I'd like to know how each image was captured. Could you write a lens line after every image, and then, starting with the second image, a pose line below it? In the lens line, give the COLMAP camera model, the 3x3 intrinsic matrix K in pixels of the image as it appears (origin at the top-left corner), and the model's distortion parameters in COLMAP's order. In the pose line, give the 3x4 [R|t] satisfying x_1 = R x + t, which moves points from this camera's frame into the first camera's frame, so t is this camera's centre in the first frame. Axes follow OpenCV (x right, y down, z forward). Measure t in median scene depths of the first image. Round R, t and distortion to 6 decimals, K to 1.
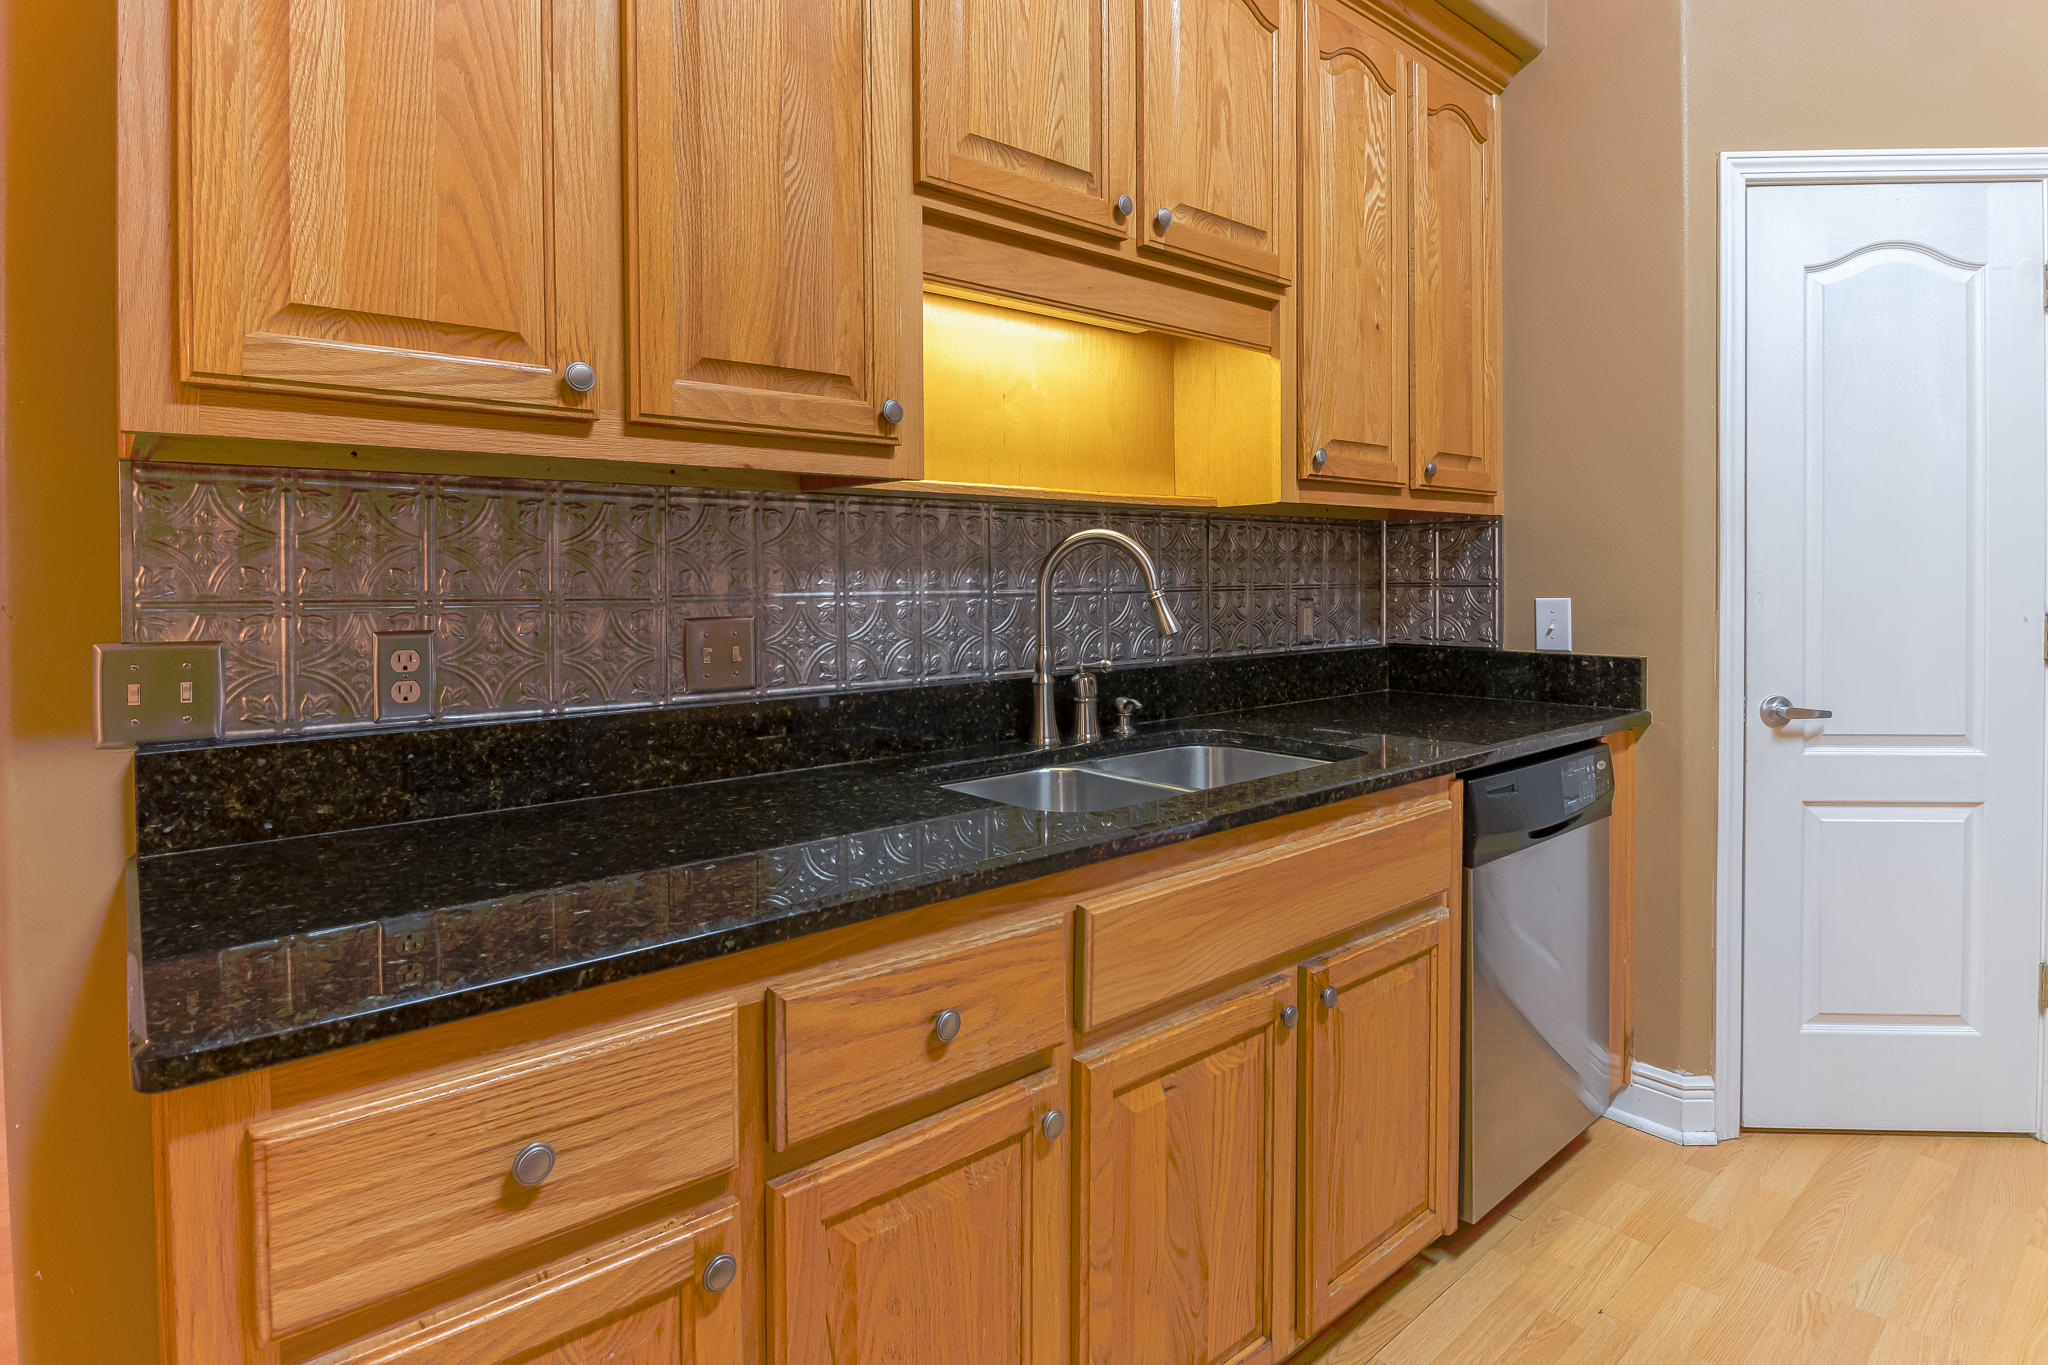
lens RADIAL K [[1051.1, 0, 1022.2], [0, 1051.1, 584.4], [0, 0, 1]] dist [-0.001994, -0.010547]
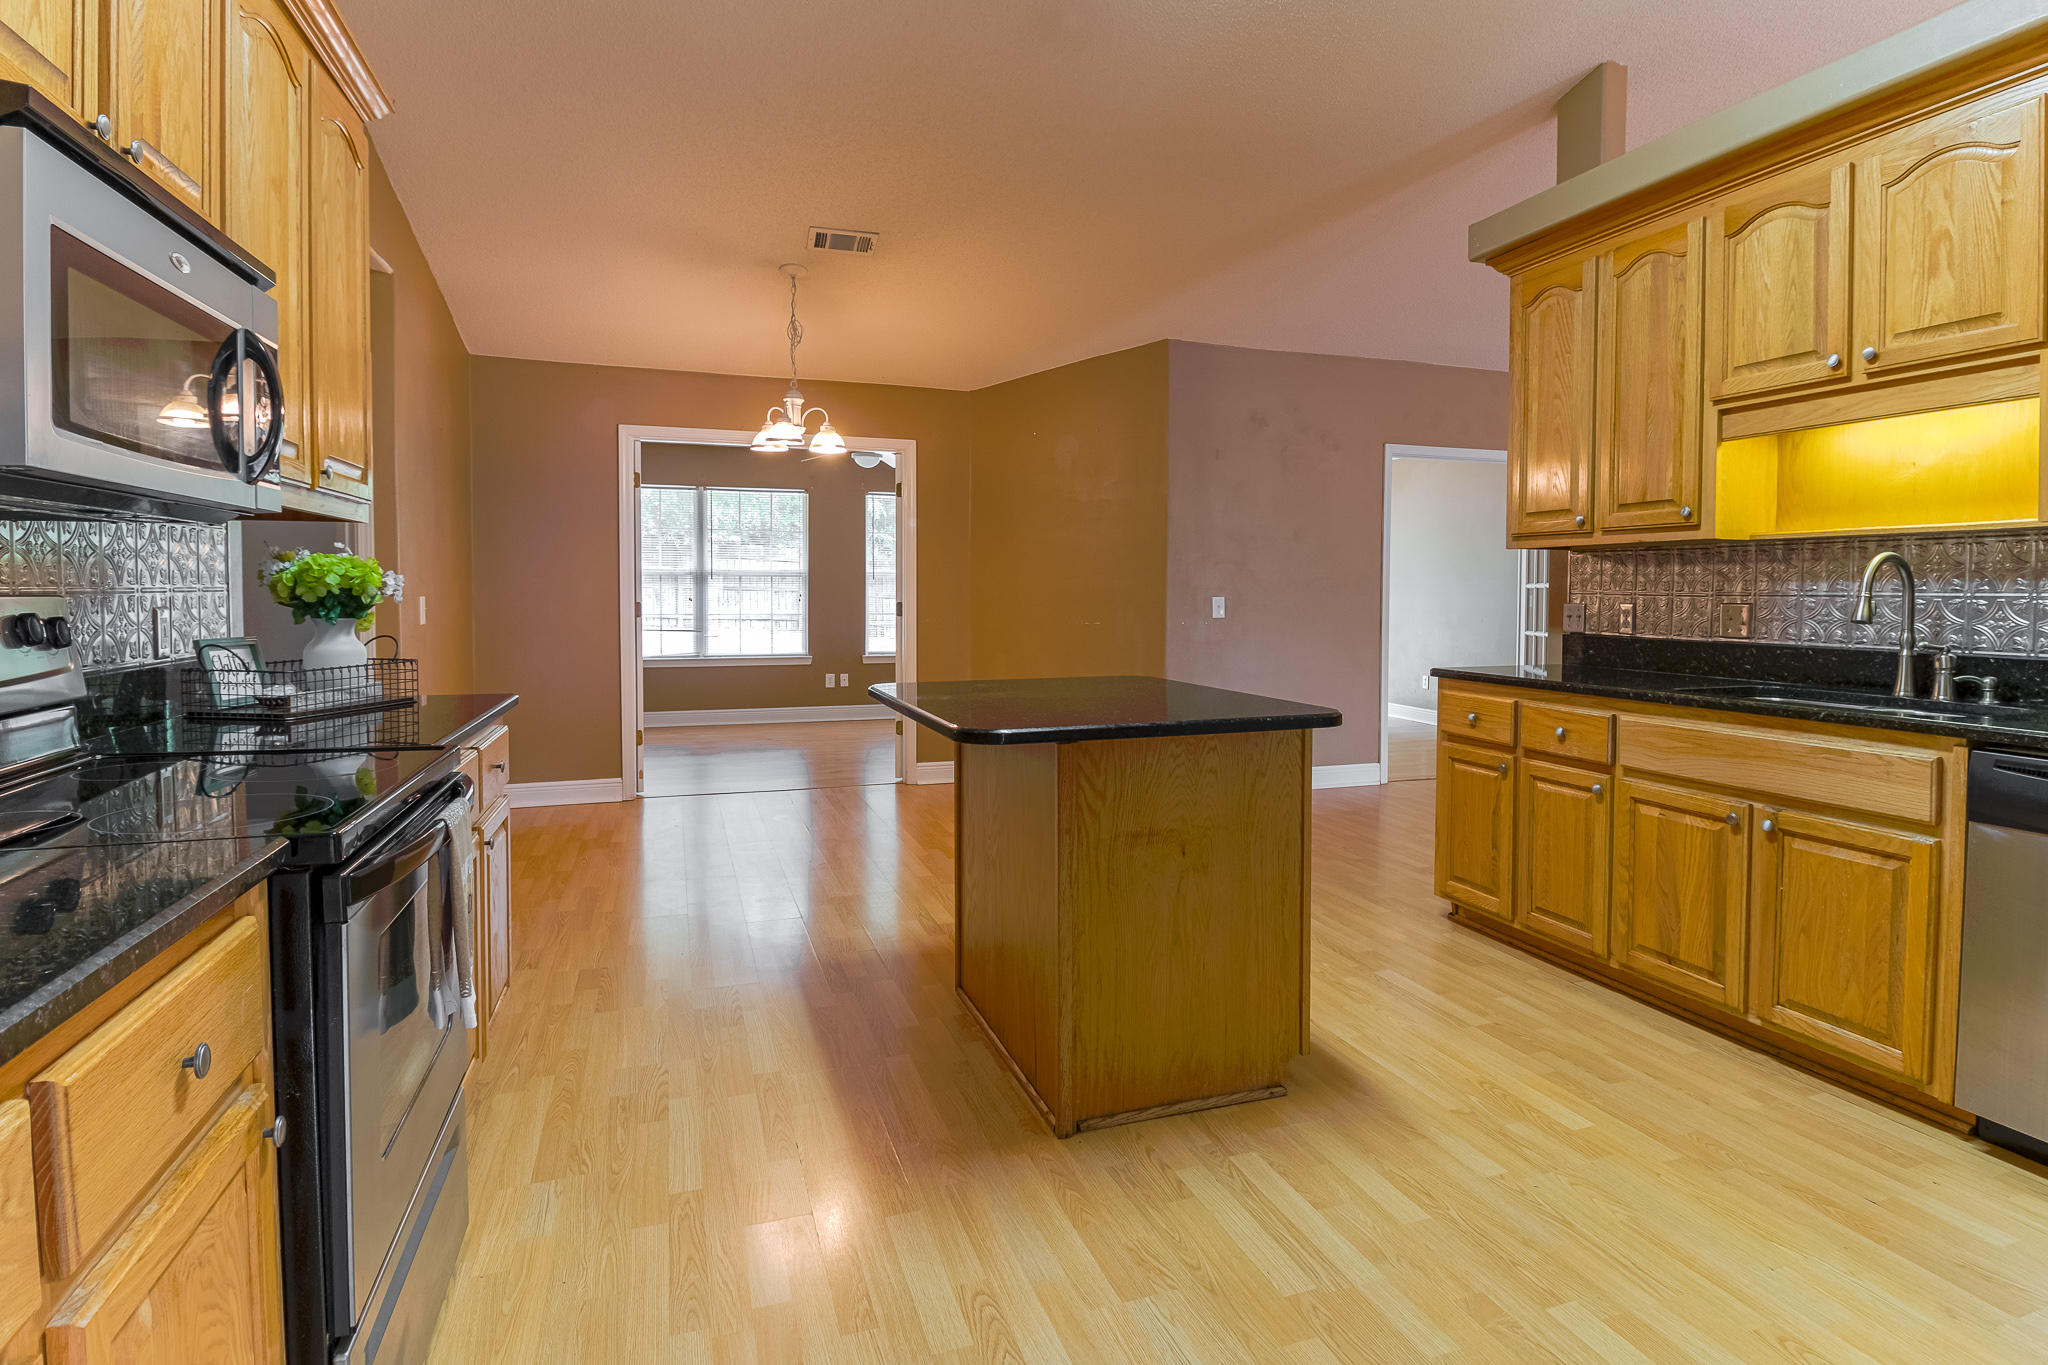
lens RADIAL K [[1028.9, 0, 1029.8], [0, 1028.9, 667.5], [0, 0, 1]] dist [-0.002020, -0.000991]
pose [[-0.378388, 0.071980, -0.922844, 1.856711], [-0.013794, 0.996423, 0.083375, 0.005683], [0.925544, 0.044278, -0.376041, 0.398829]]
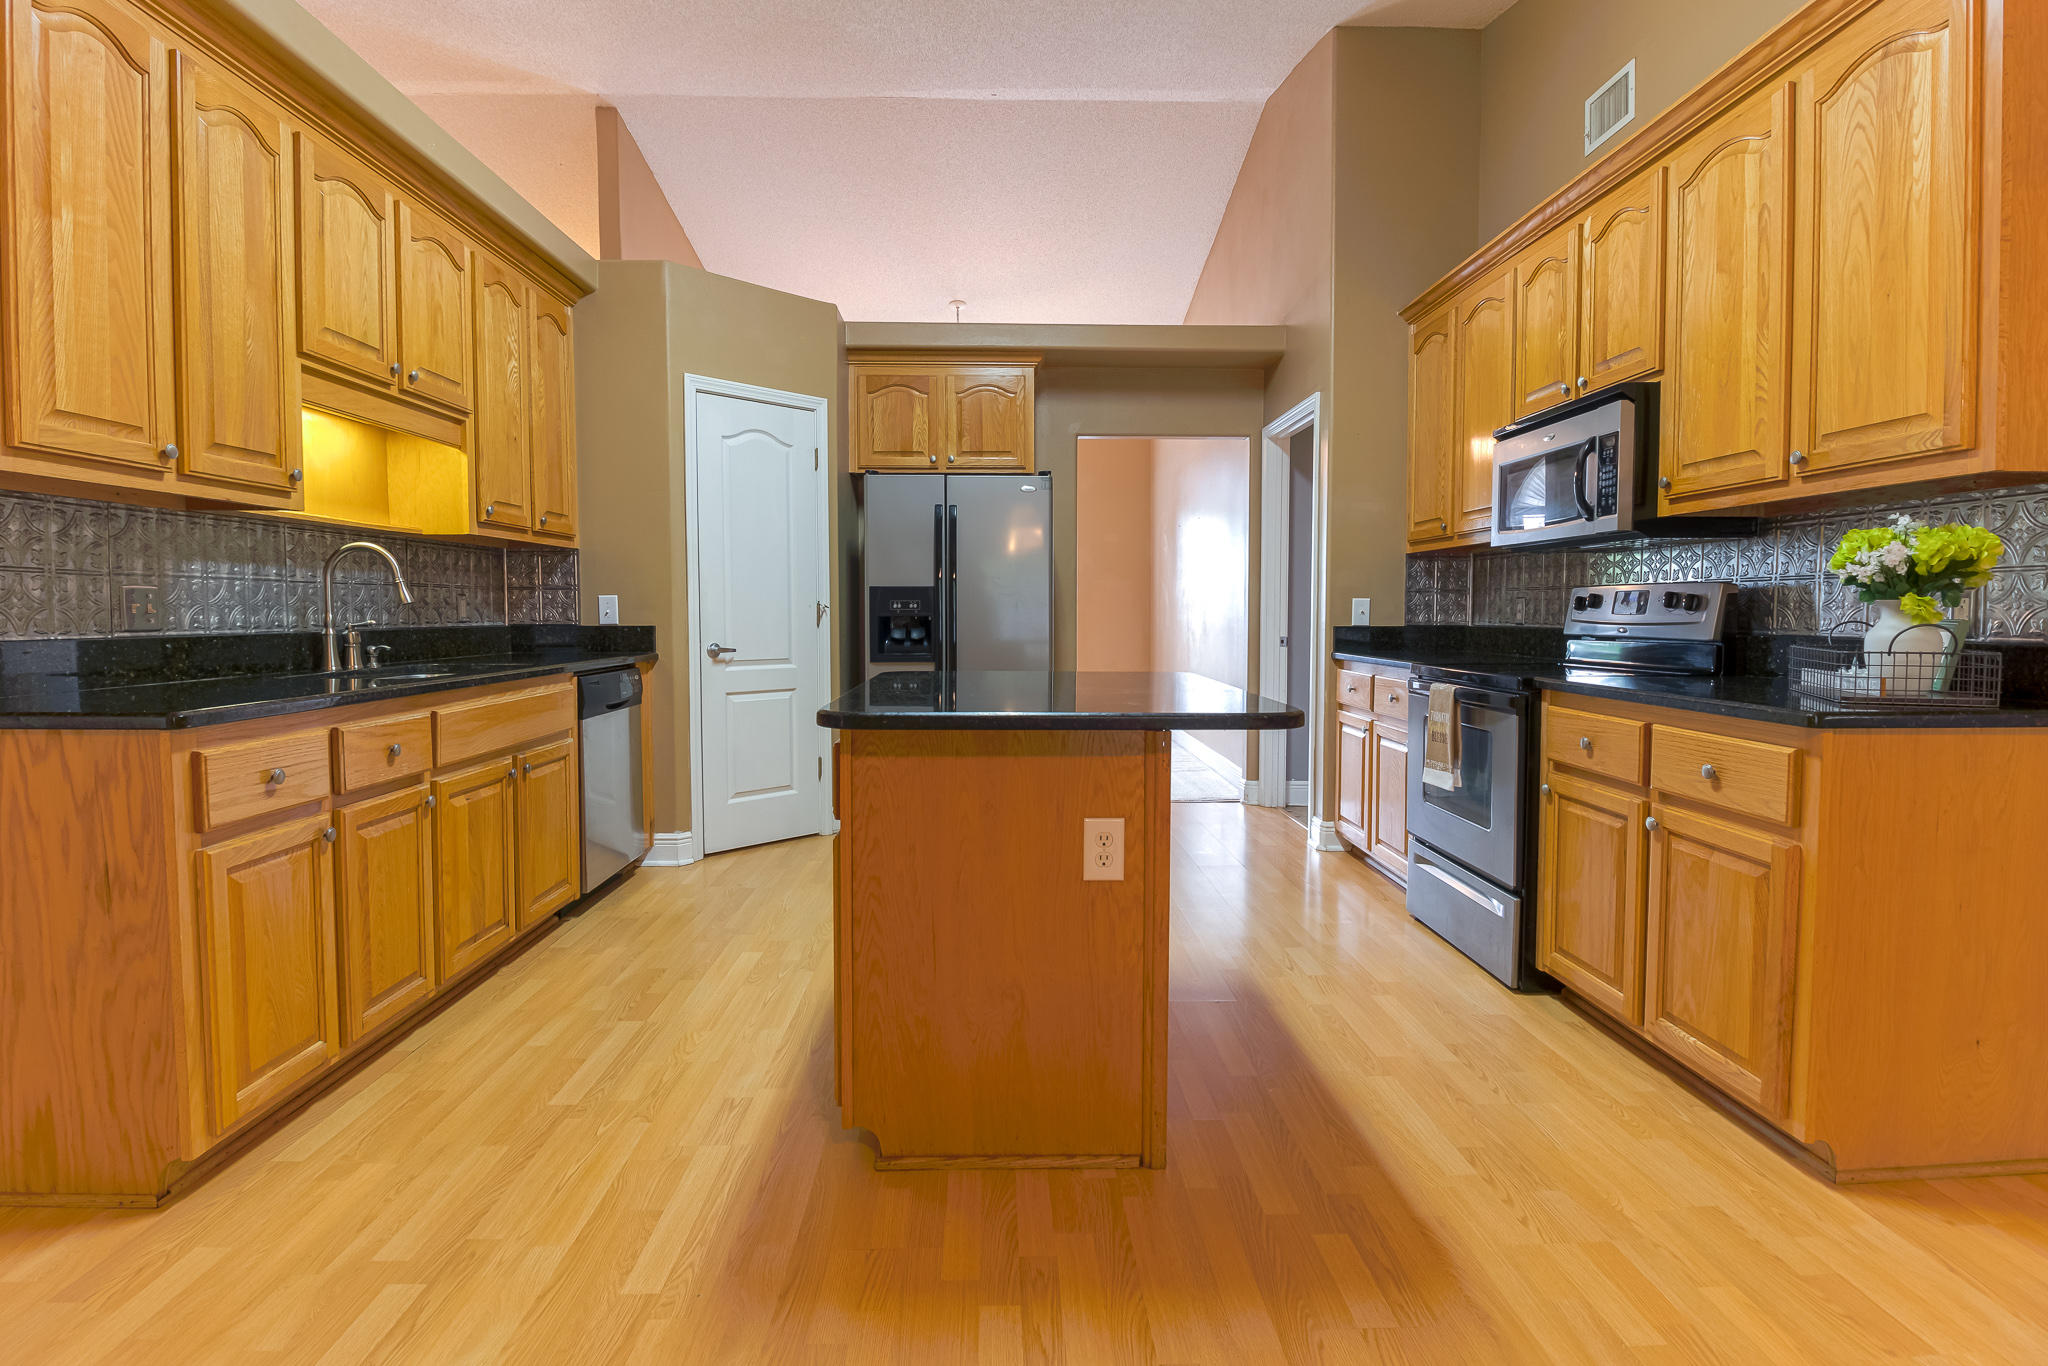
lens RADIAL K [[1028.9, 0, 1029.8], [0, 1028.9, 668.0], [0, 0, 1]] dist [-0.002020, -0.000991]
pose [[0.623954, -0.039162, 0.780479, -0.565752], [0.005596, 0.998942, 0.045650, 0.079738], [-0.781441, -0.024116, 0.623513, -0.895252]]
